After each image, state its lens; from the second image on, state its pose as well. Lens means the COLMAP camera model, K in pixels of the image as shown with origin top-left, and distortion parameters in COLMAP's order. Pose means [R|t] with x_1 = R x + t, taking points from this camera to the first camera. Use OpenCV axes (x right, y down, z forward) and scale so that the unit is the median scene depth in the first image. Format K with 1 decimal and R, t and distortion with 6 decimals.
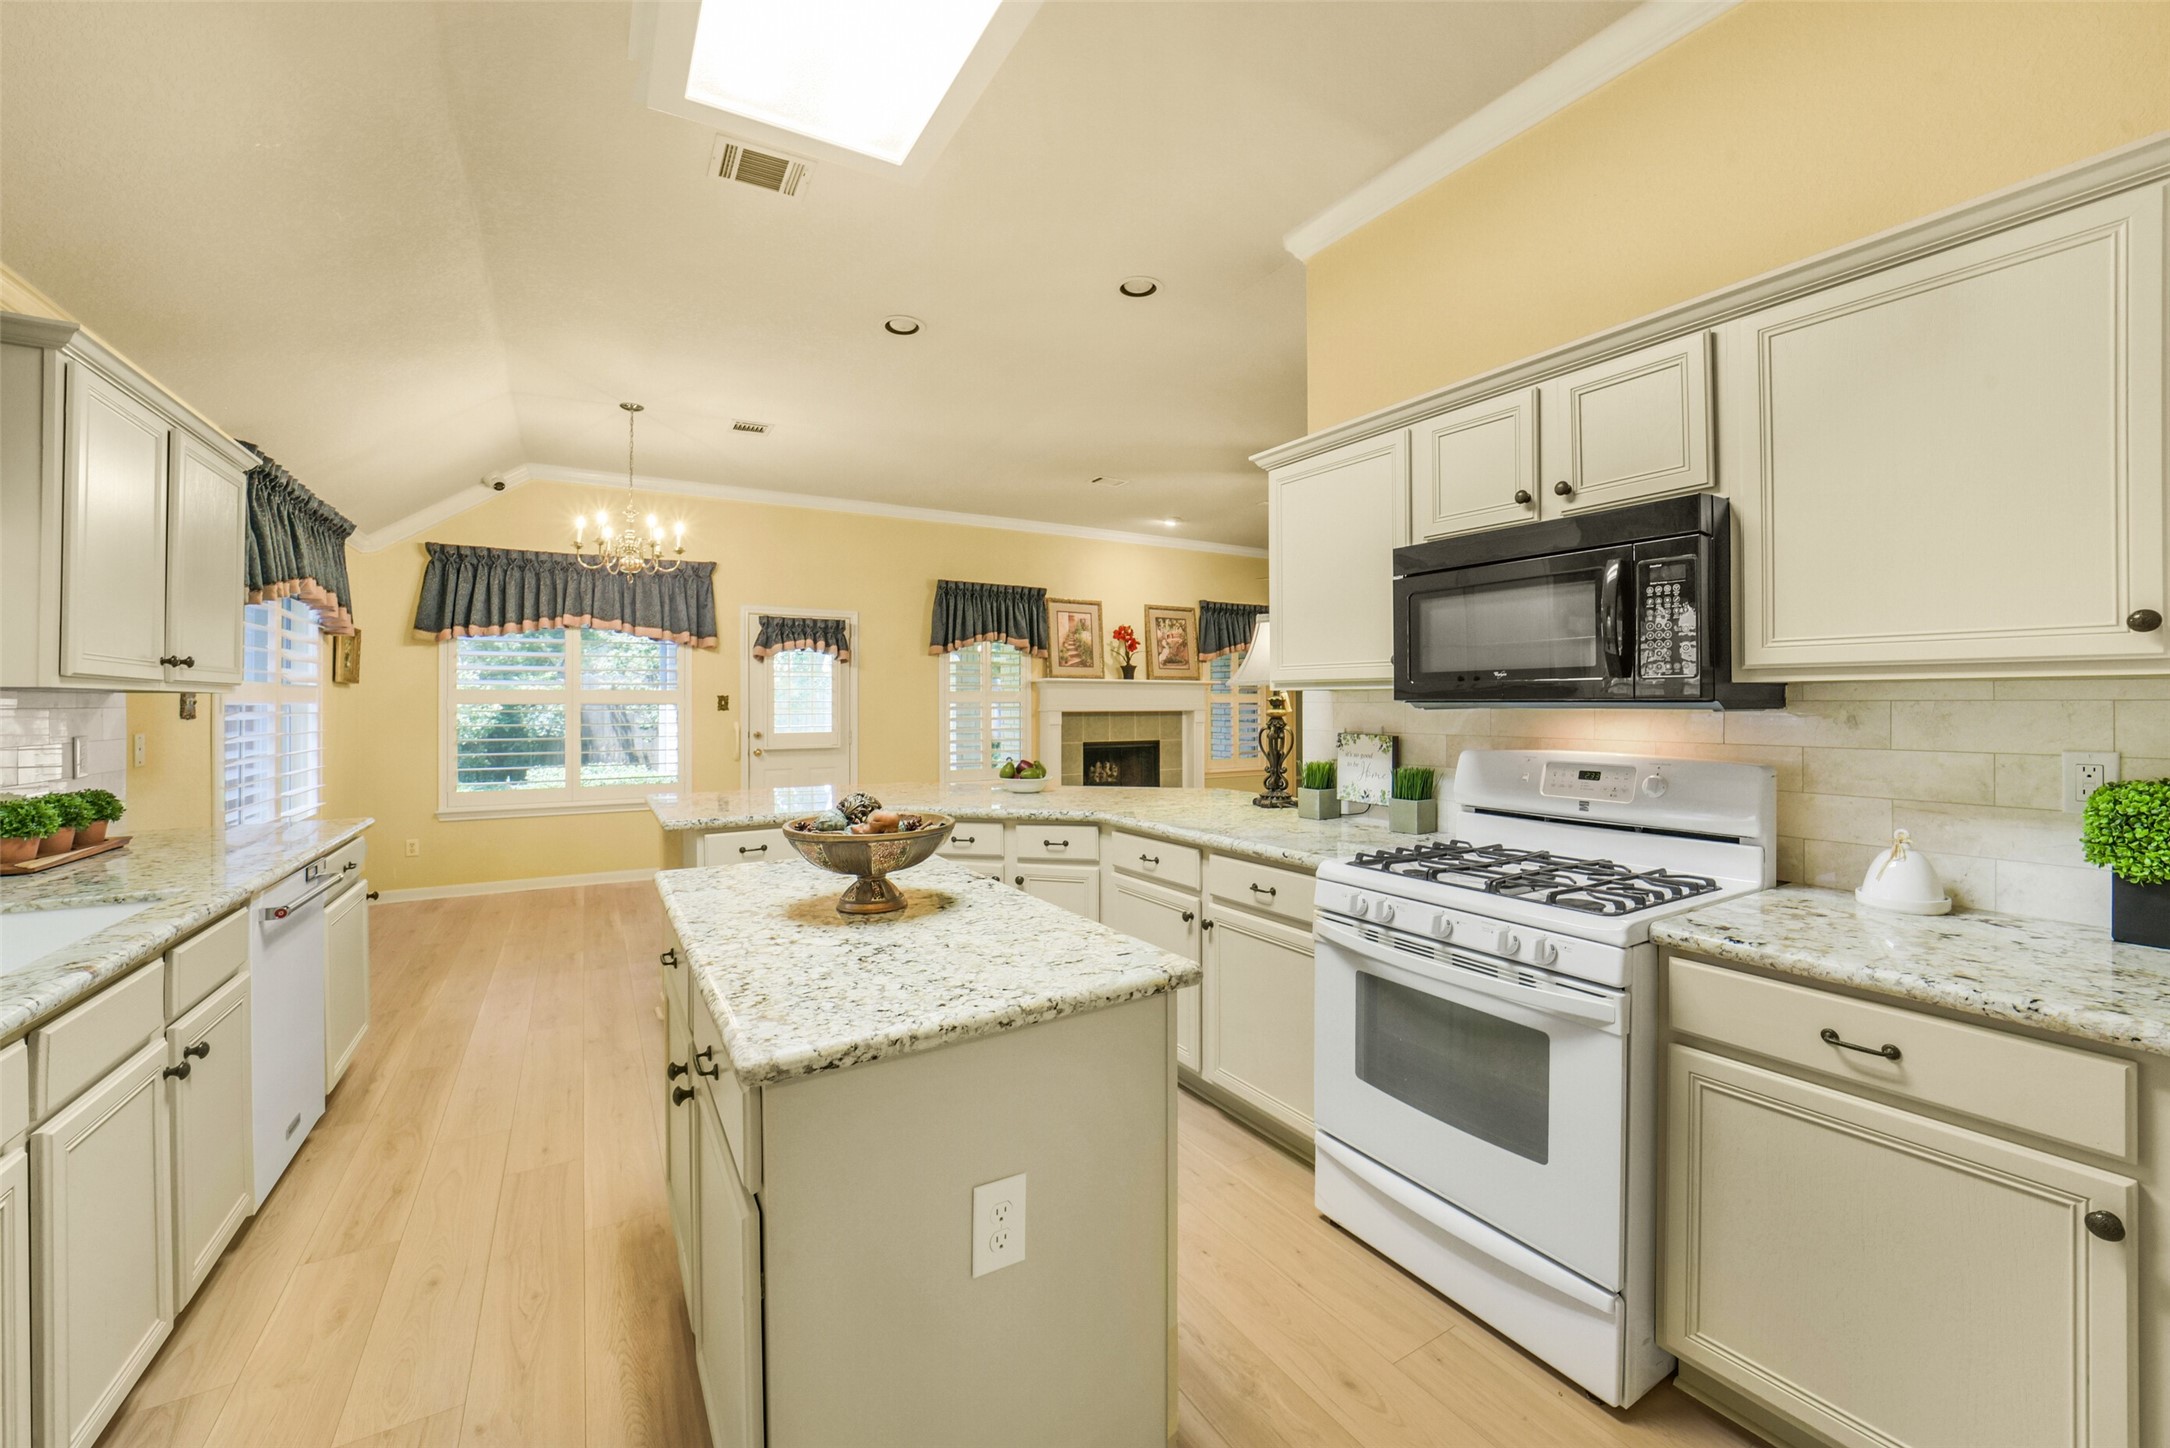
lens RADIAL K [[869.2, 0, 1081.8], [0, 869.2, 696.2], [0, 0, 1]] dist [-0.035230, 0.008996]
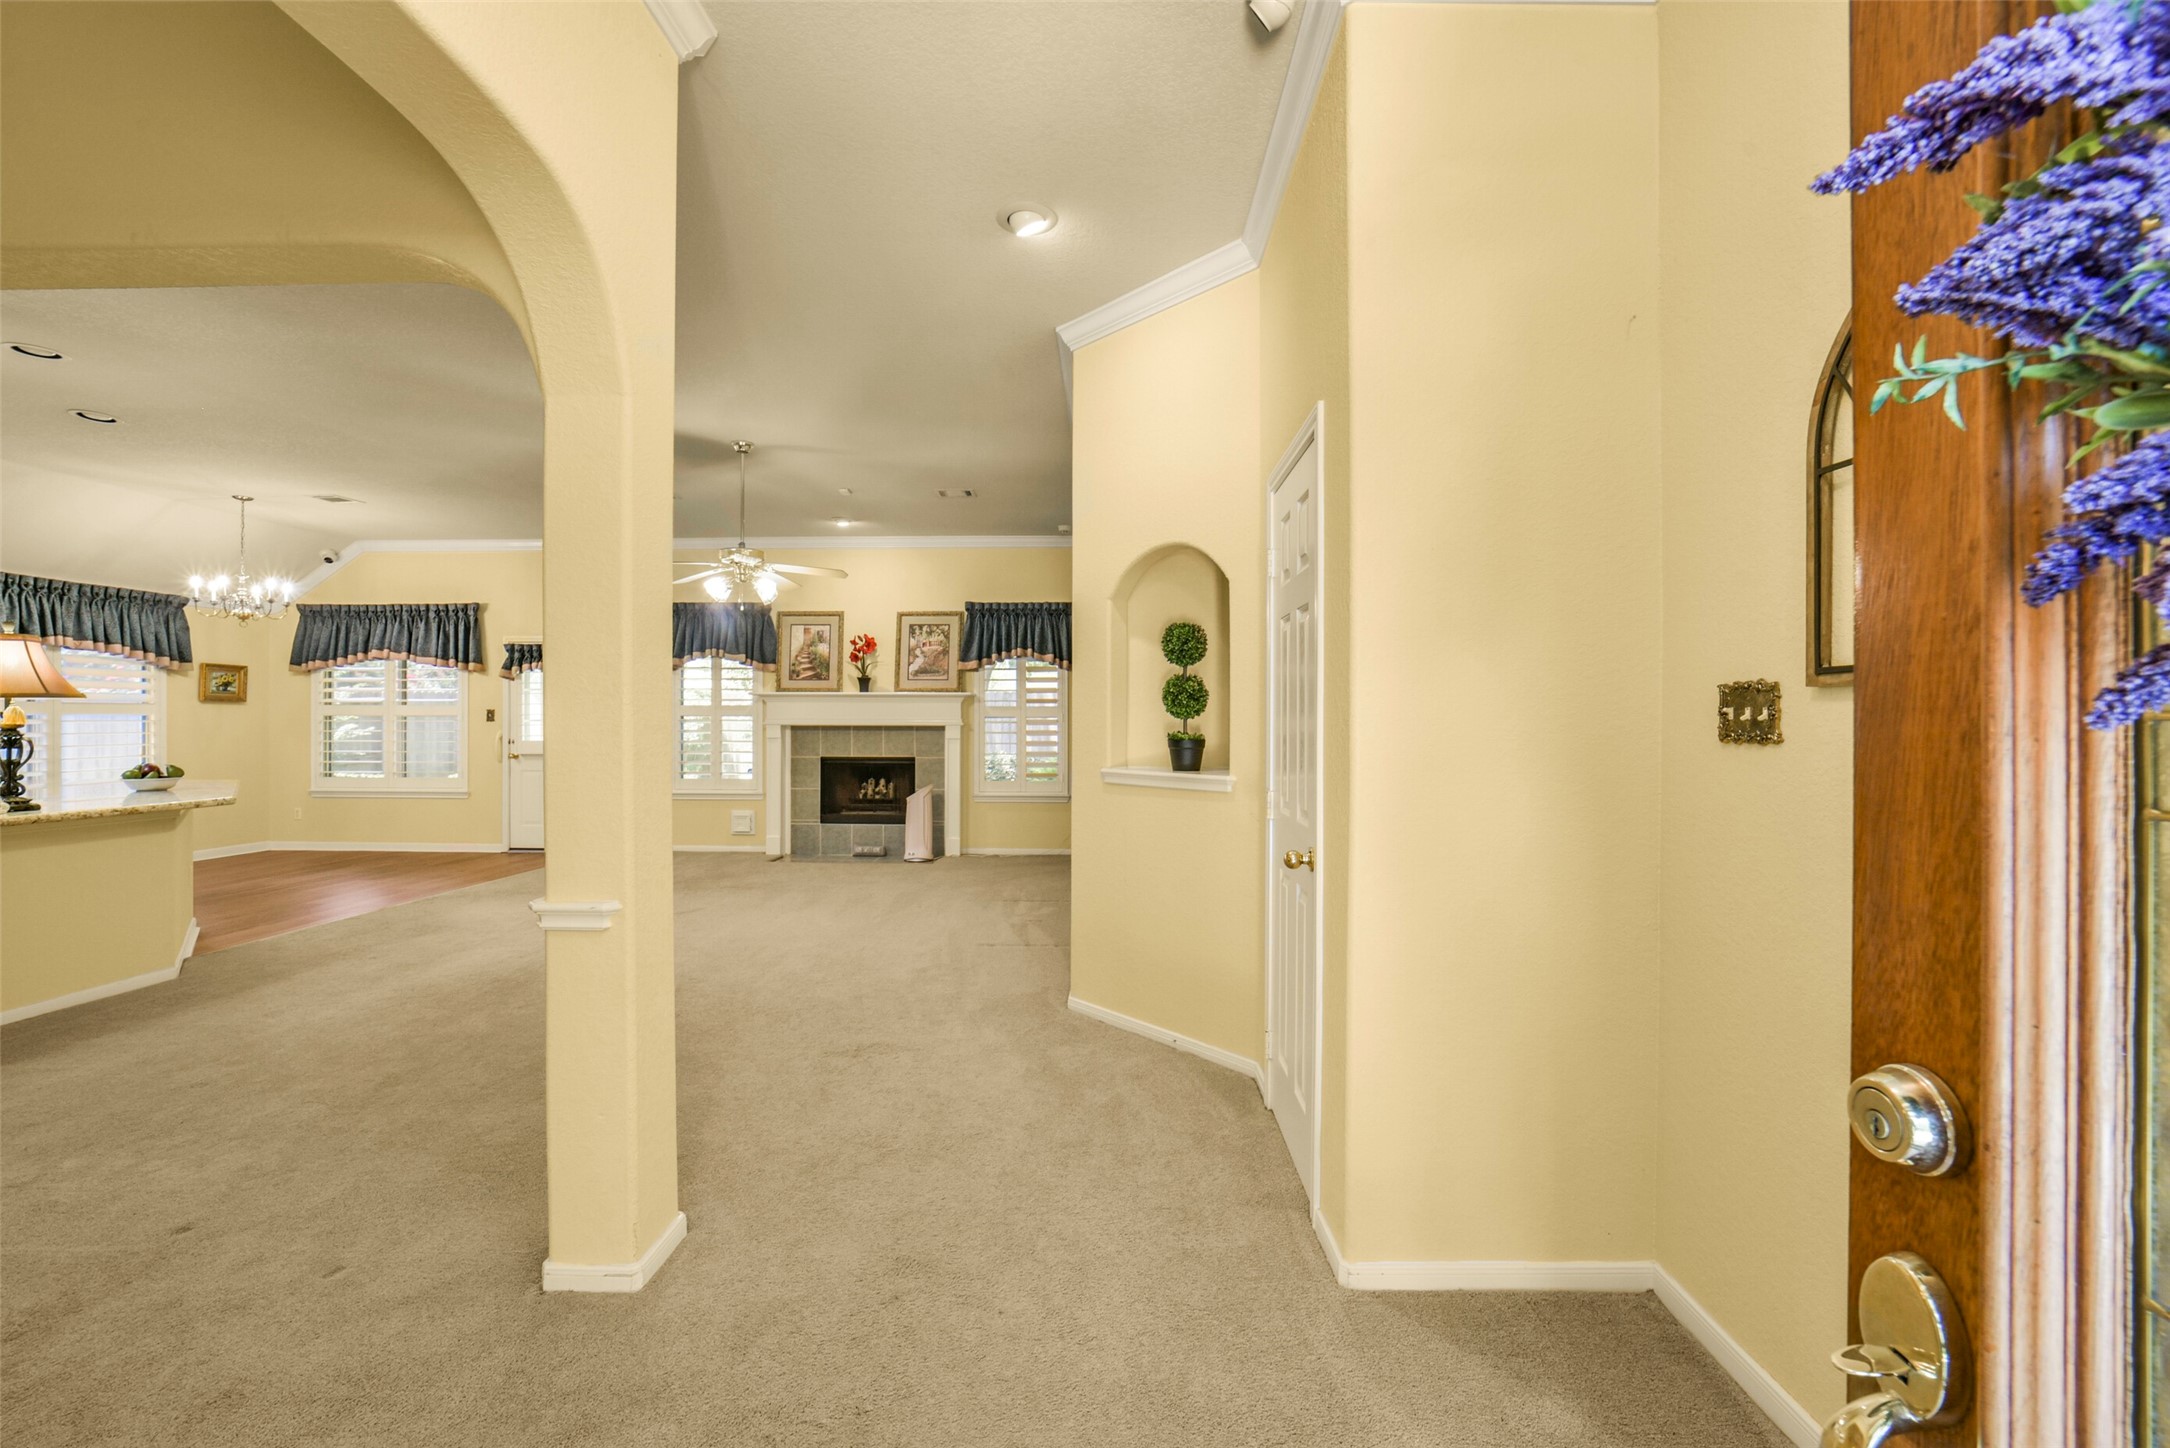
lens RADIAL K [[869.2, 0, 1106.4], [0, 869.2, 724.5], [0, 0, 1]] dist [-0.035230, 0.008996]
pose [[0.852039, 0.008792, -0.523404, 1.001537], [0.000174, 0.999854, 0.017077, 0.000325], [0.523478, -0.014641, 0.851914, 0.416727]]
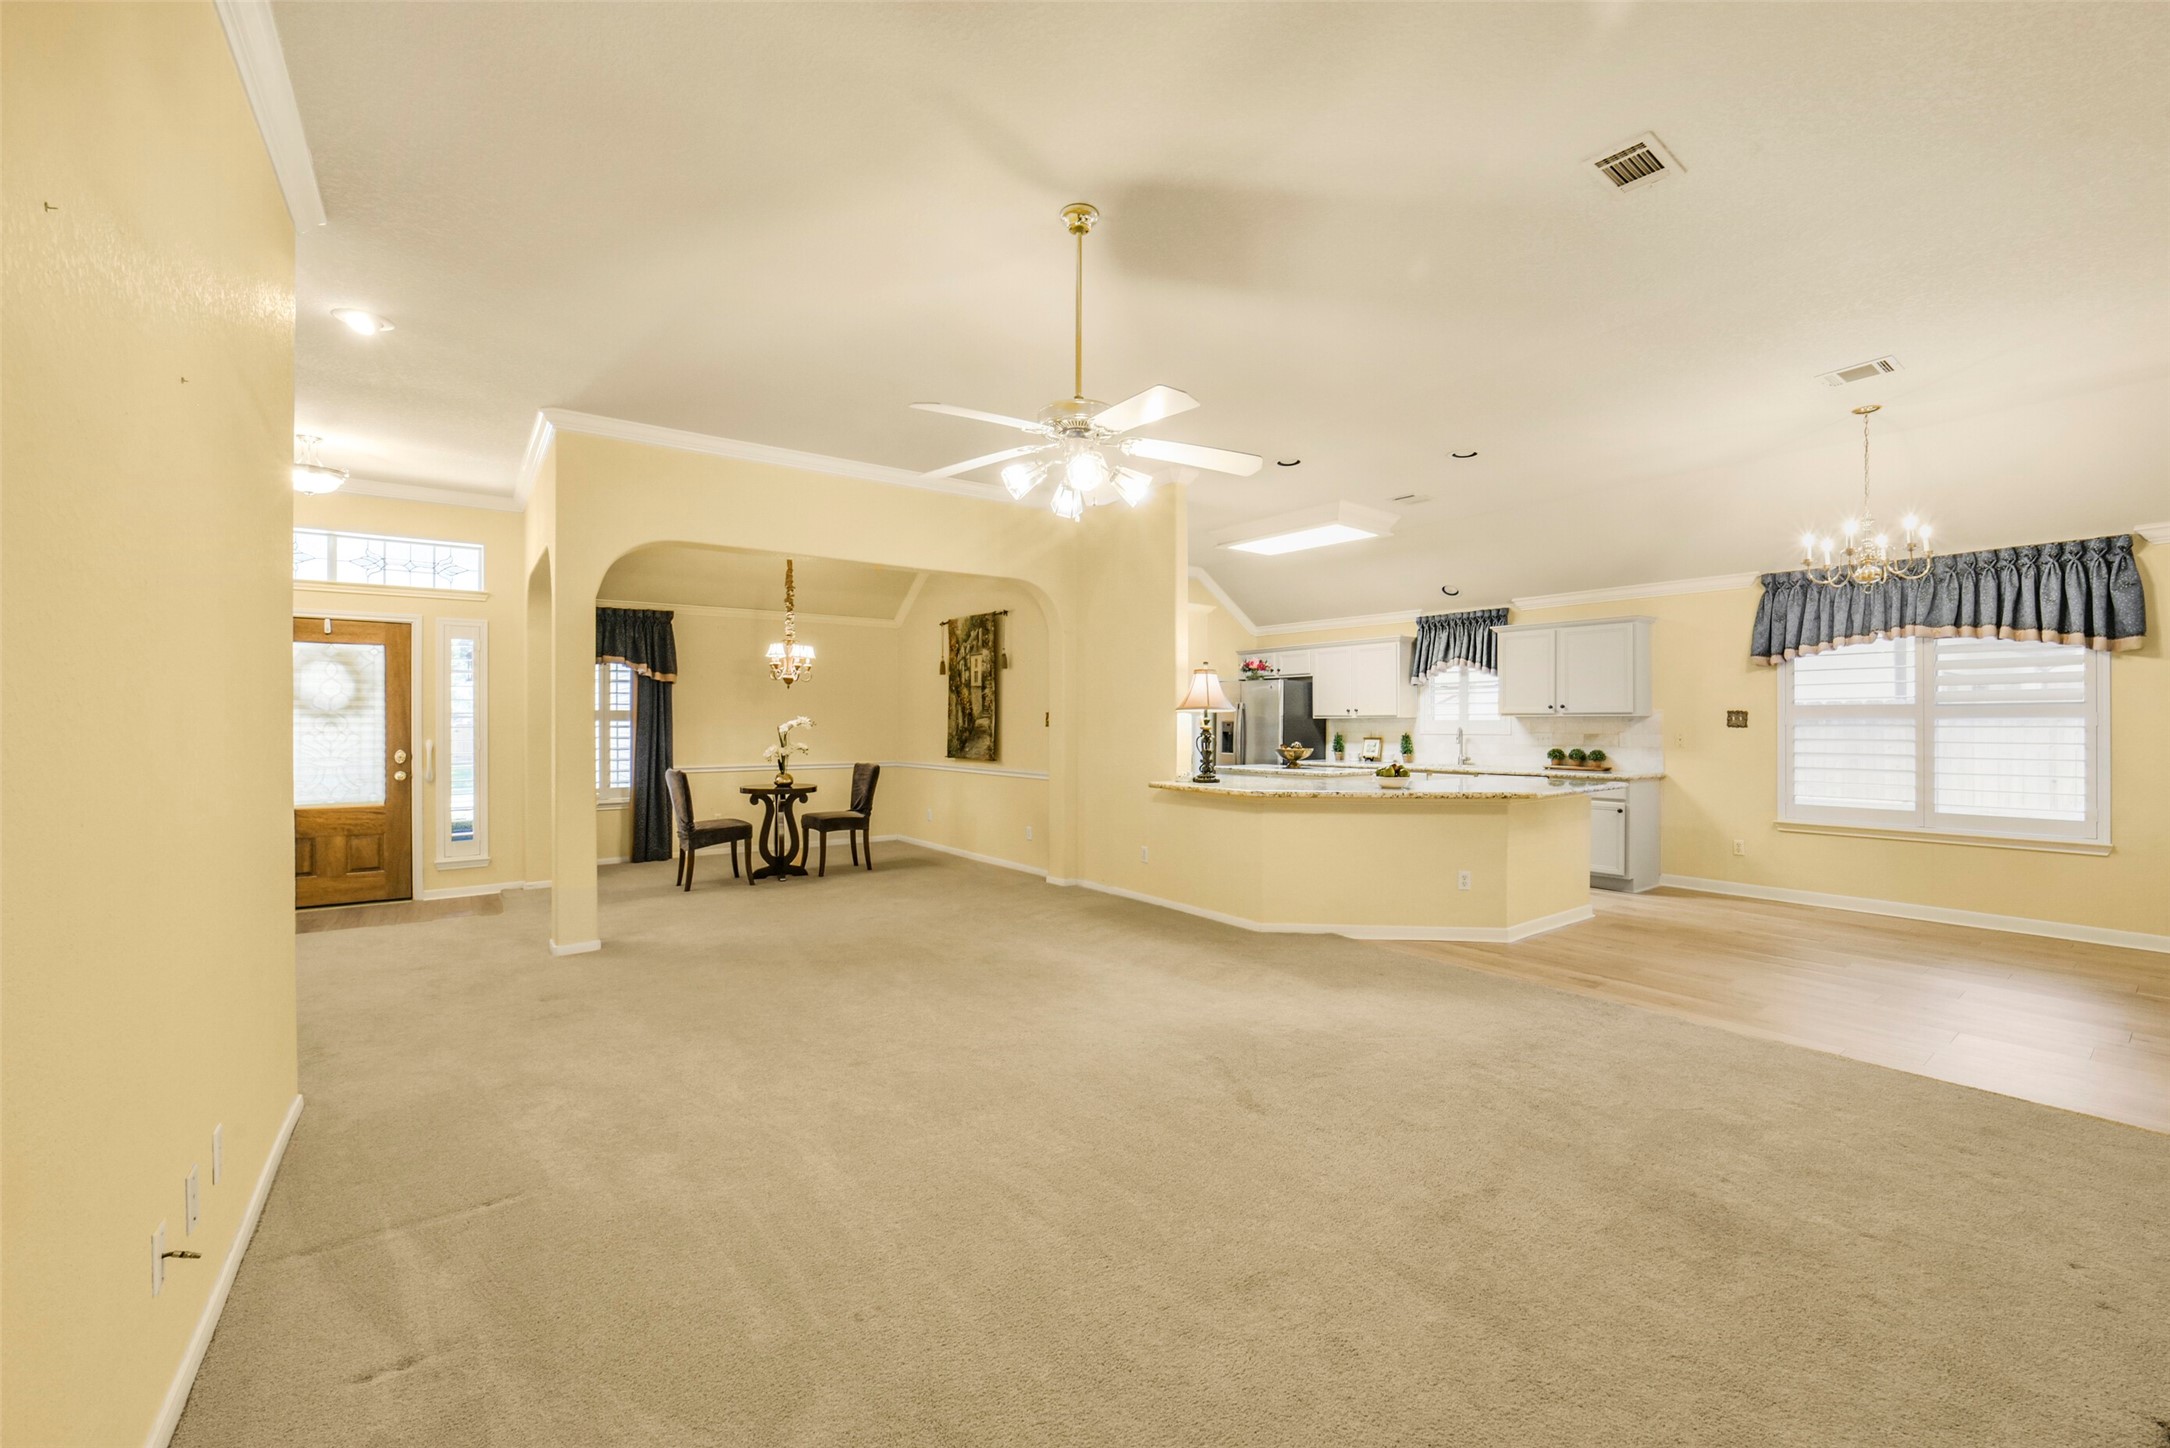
lens RADIAL K [[869.2, 0, 1077.3], [0, 869.2, 721.6], [0, 0, 1]] dist [-0.035230, 0.008996]
pose [[-0.996484, 0.005905, -0.083576, 0.324326], [0.006681, 0.999937, -0.009000, 0.010062], [0.083518, -0.009526, -0.996461, 1.375238]]
